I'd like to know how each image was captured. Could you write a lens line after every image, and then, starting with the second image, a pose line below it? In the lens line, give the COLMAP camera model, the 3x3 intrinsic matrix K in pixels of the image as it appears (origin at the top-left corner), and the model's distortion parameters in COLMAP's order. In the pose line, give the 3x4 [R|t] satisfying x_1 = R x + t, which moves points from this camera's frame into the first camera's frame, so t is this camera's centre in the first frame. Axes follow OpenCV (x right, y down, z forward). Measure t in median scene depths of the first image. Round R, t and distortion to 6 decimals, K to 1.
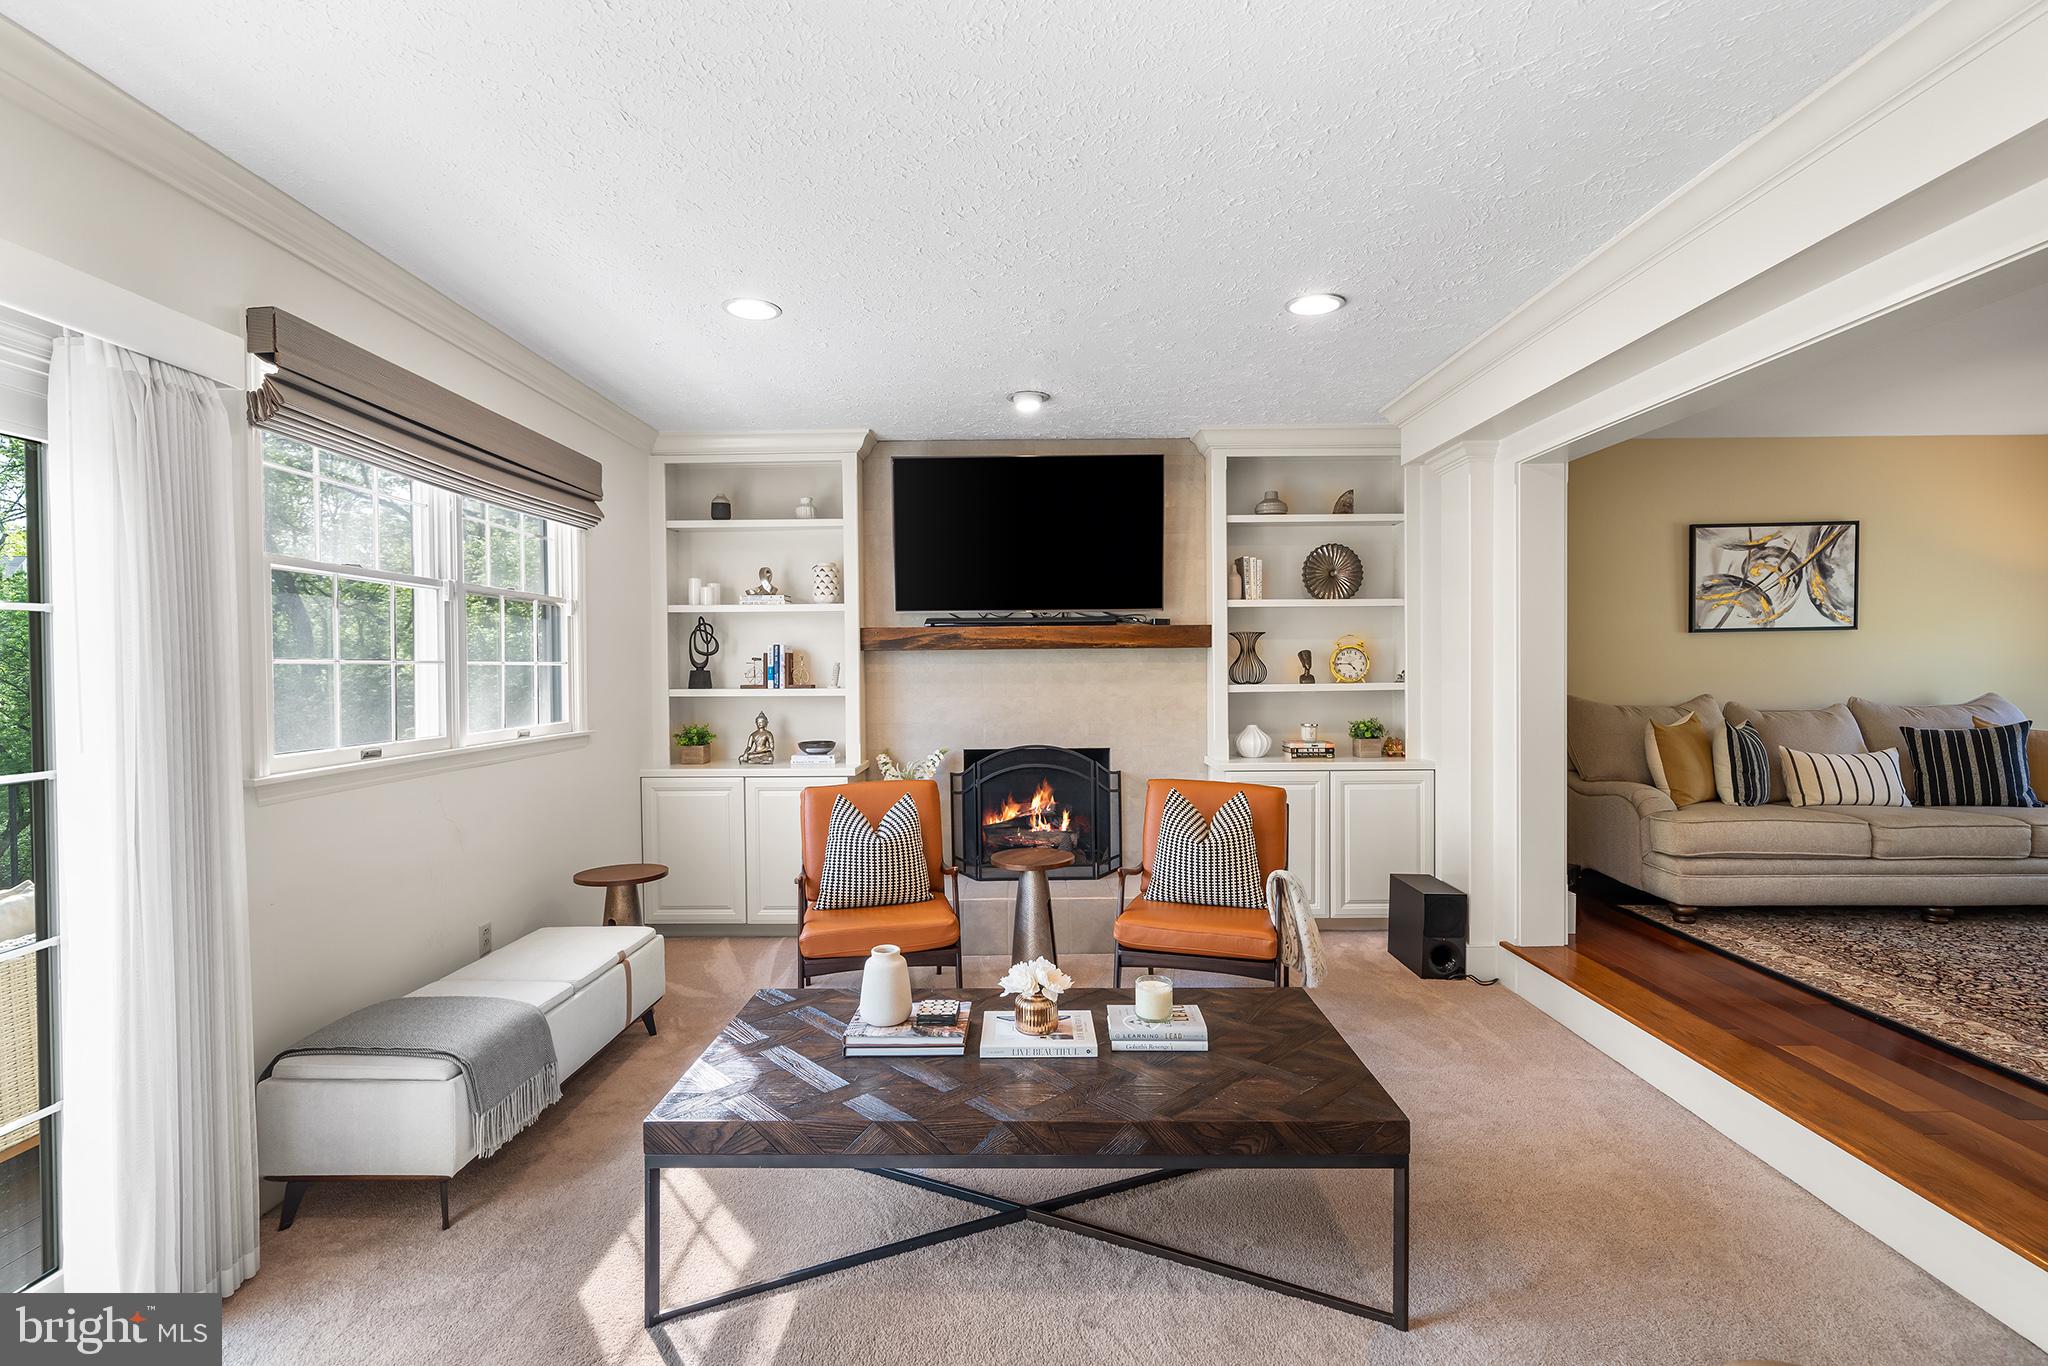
lens RADIAL K [[936.3, 0, 1023.6], [0, 936.3, 683.4], [0, 0, 1]] dist [0.002090, 0.000441]
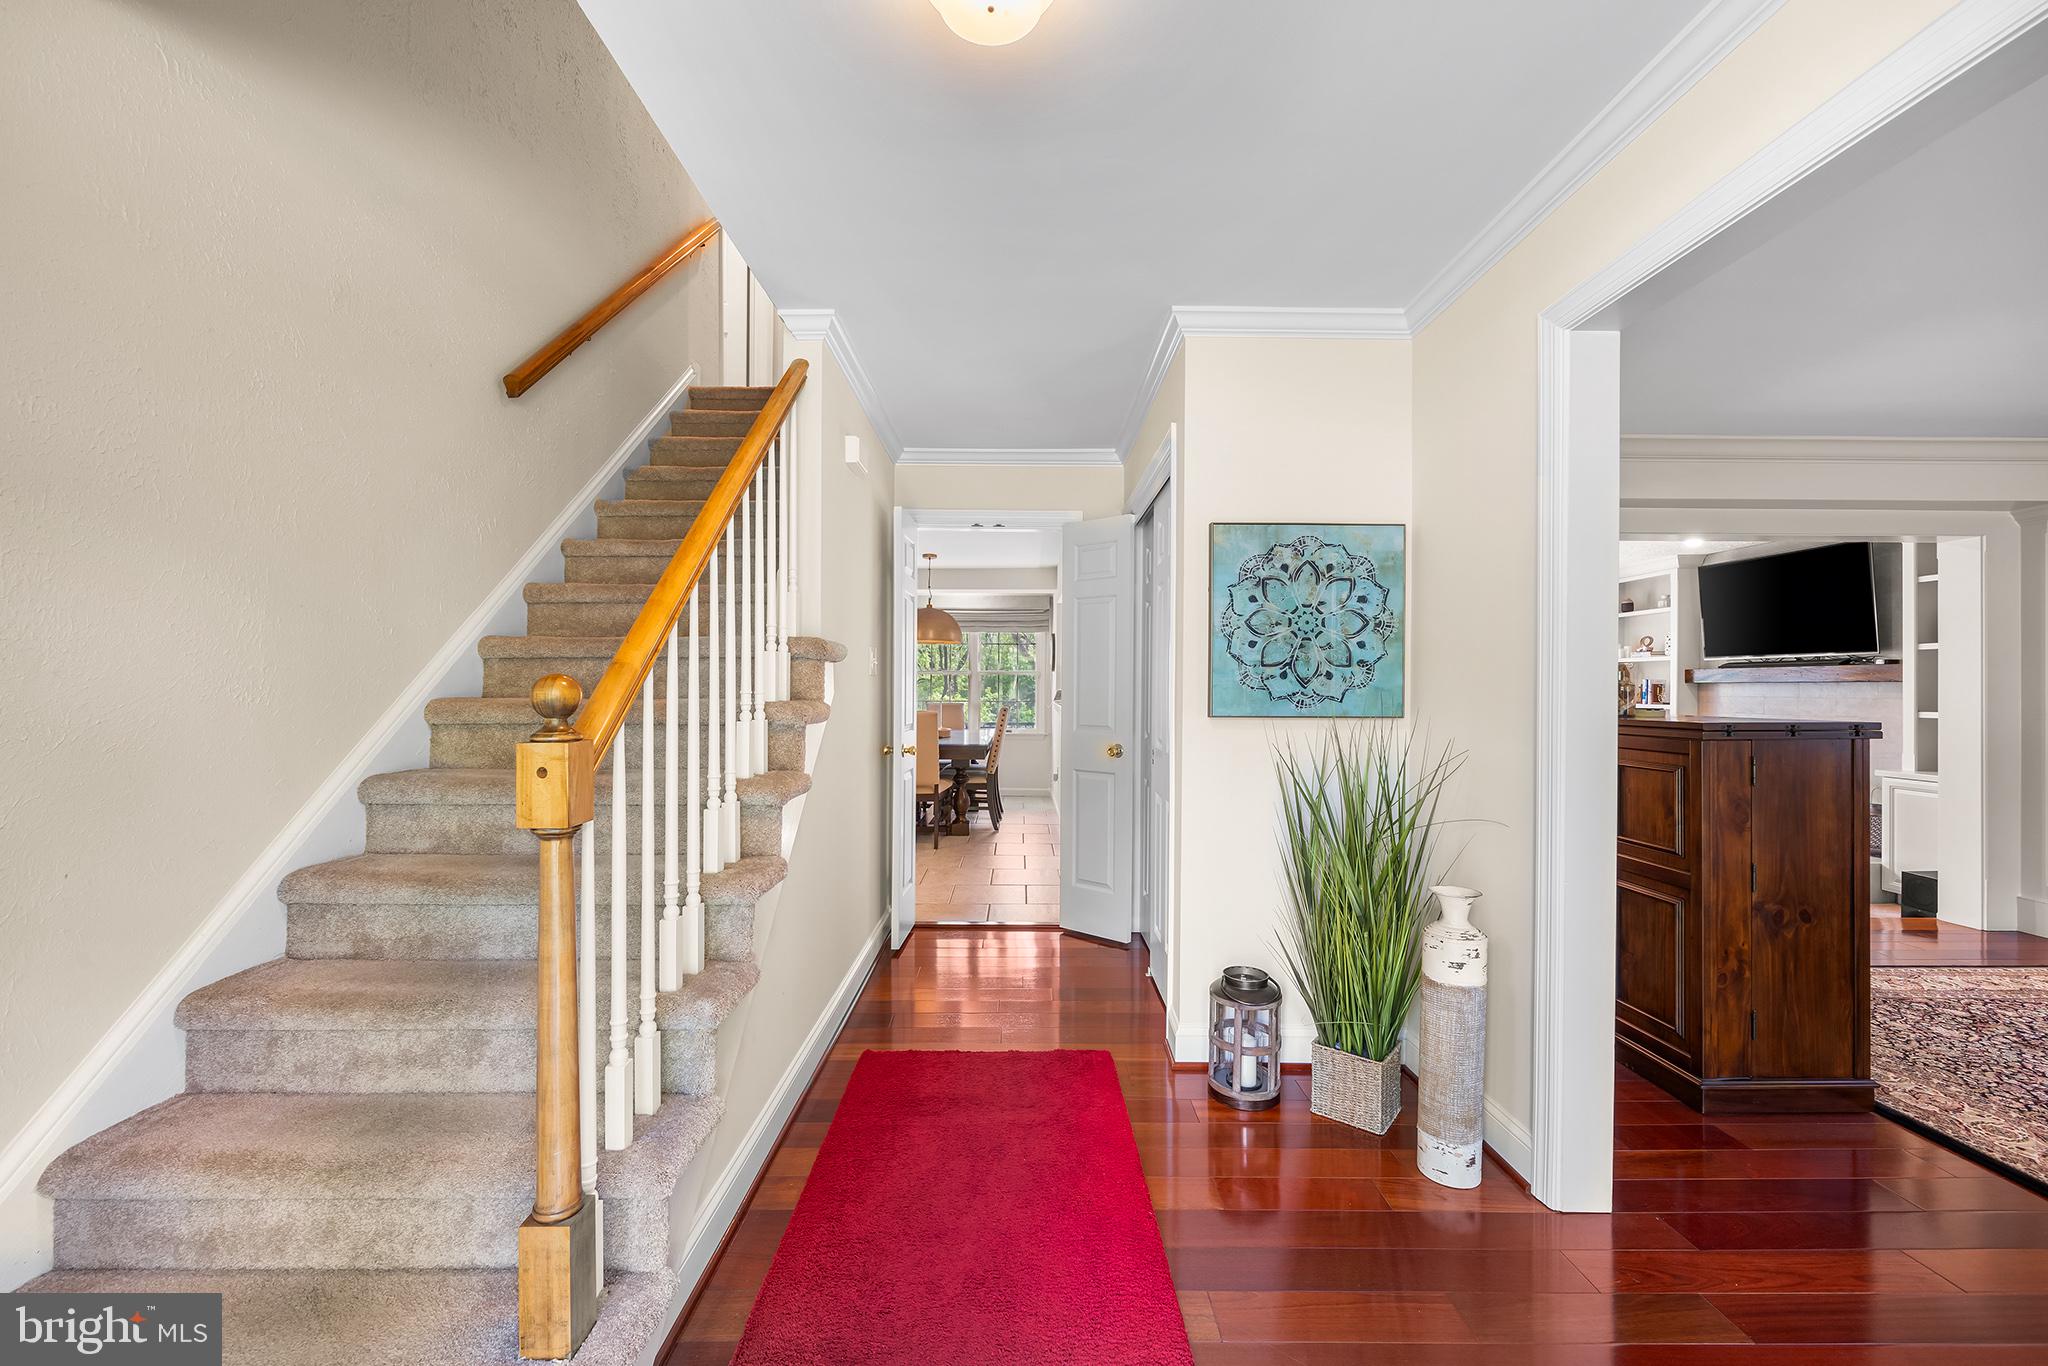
lens RADIAL K [[809.1, 0, 1029.8], [0, 809.1, 685.0], [0, 0, 1]] dist [0.000656, 0.000762]
pose [[0.016038, 0.005819, -0.999854, 1.267294], [-0.023051, 0.999719, 0.005448, -0.012183], [0.999606, 0.022960, 0.016168, -0.191705]]
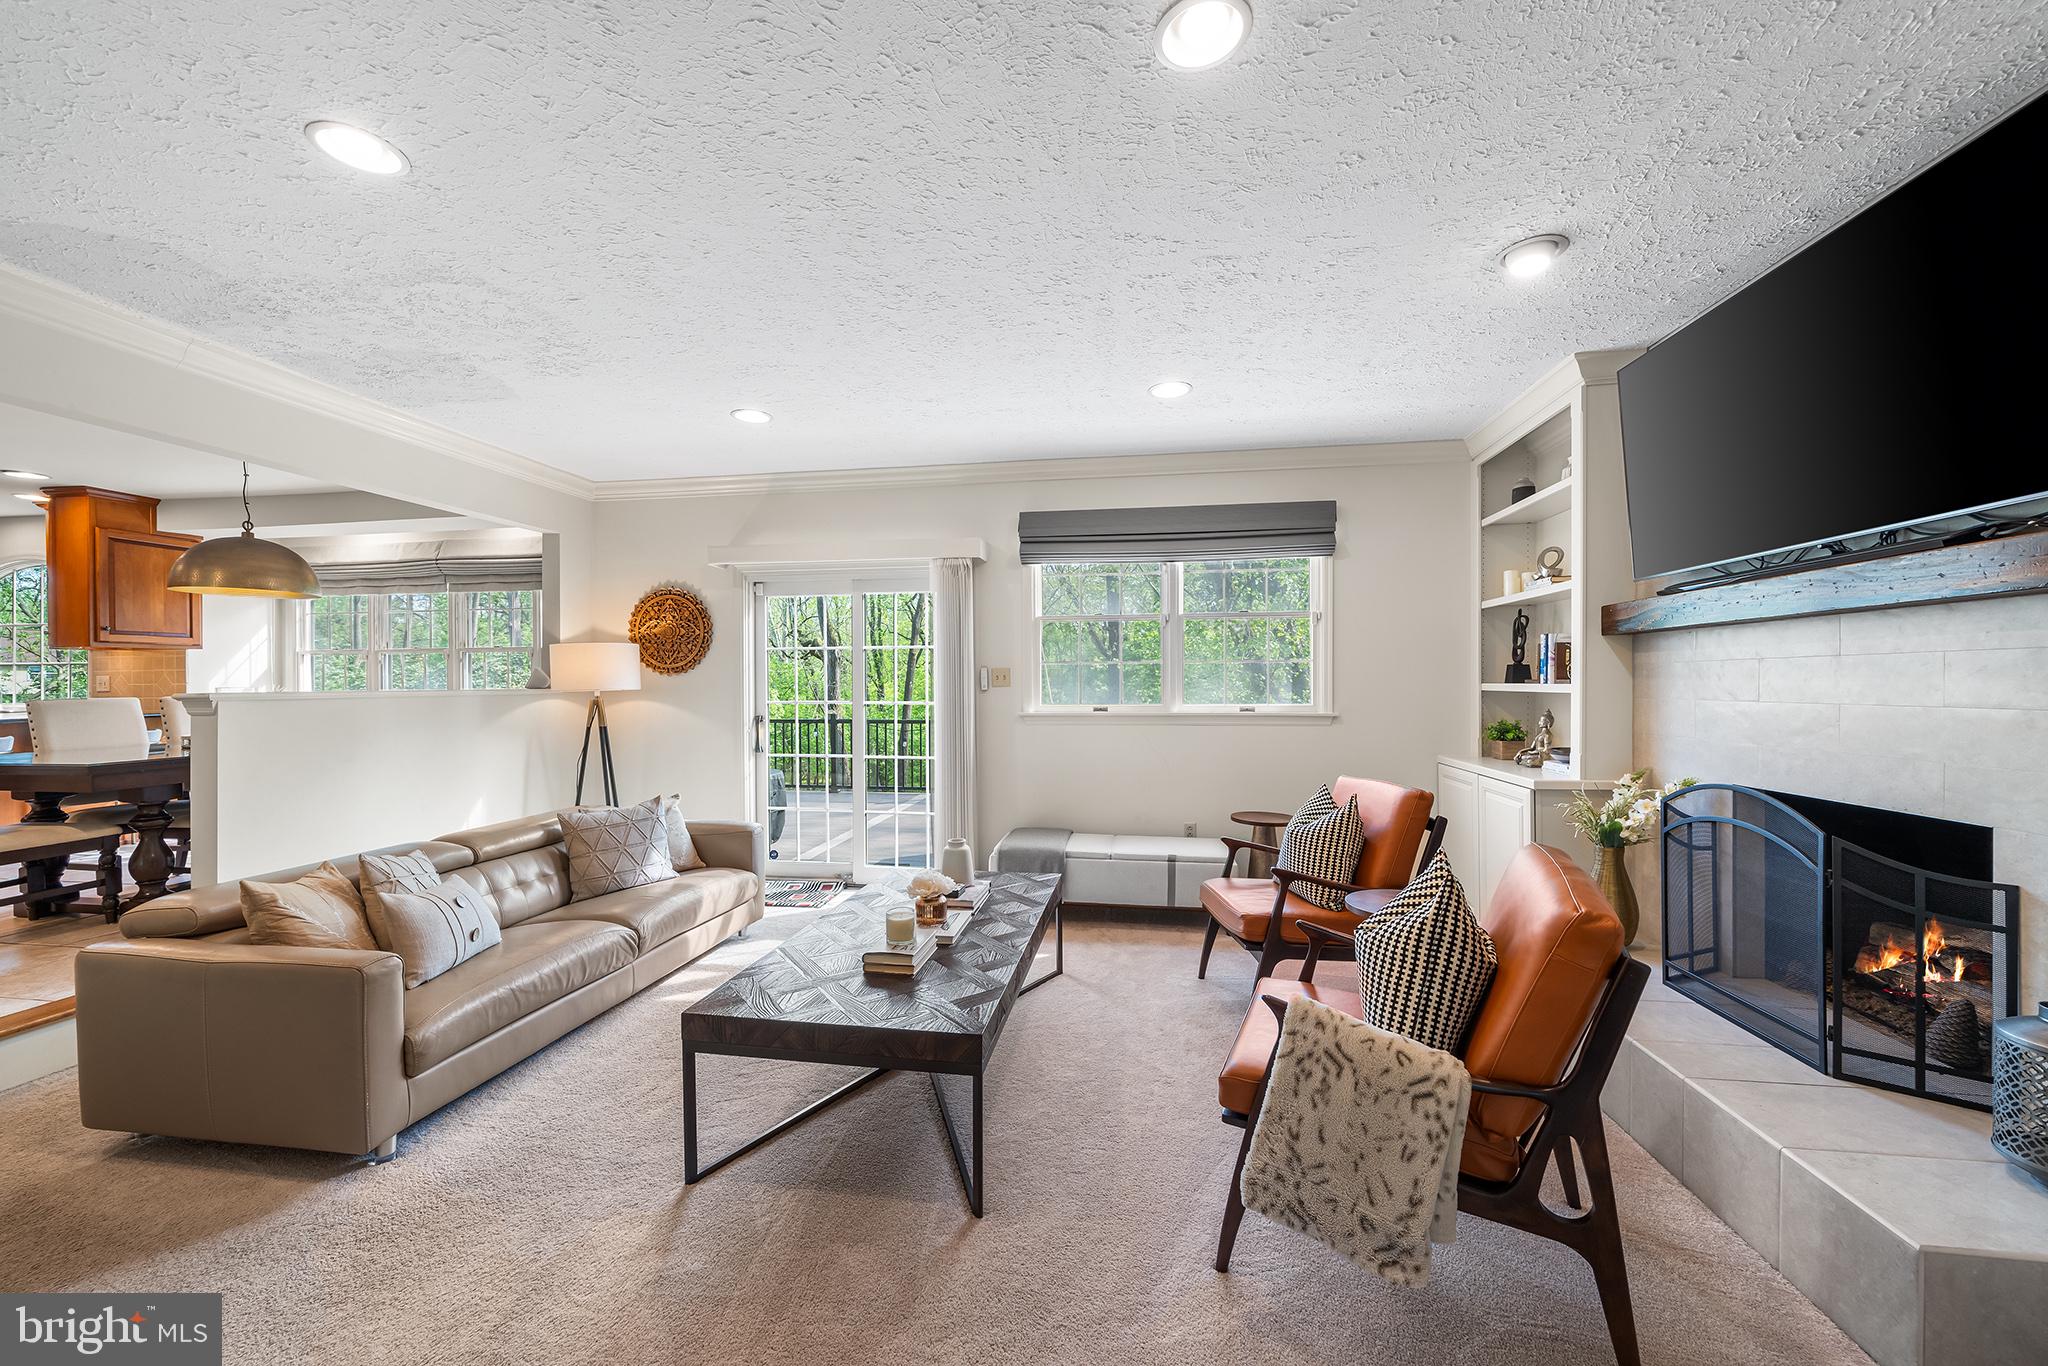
lens RADIAL K [[743.4, 0, 1033.5], [0, 743.4, 681.9], [0, 0, 1]] dist [-0.002364, -0.000119]
pose [[-0.147095, 0.005115, -0.989109, 0.512625], [-0.014079, 0.999874, 0.007264, 0.005728], [0.989022, 0.014995, -0.147005, 0.636074]]
